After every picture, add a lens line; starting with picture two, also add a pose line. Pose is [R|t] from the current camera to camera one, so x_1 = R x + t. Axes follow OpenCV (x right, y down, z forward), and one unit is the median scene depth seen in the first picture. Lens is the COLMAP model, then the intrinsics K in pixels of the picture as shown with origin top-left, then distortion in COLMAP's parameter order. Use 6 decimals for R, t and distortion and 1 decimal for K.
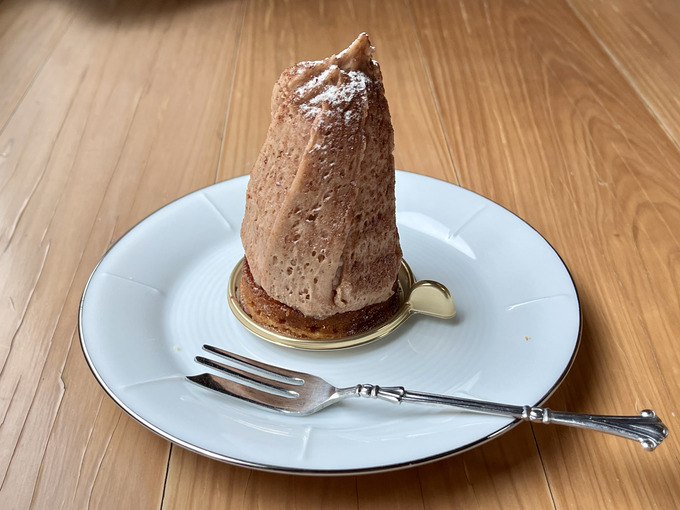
lens RADIAL K [[893.8, 0, 340.0], [0, 893.8, 255.0], [0, 0, 1]] dist [0.015627, -0.078456]
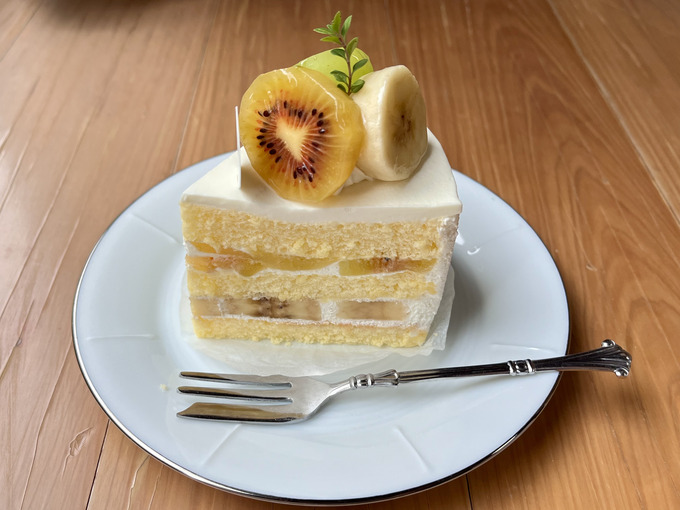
lens RADIAL K [[700.3, 0, 336.6], [0, 700.3, 255.8], [0, 0, 1]] dist [-0.014988, 0.022987]
pose [[0.999429, 0.033003, 0.007196, 0.029334], [-0.033713, 0.987913, 0.151301, -0.150128], [-0.002116, -0.151457, 0.988462, 0.254801]]
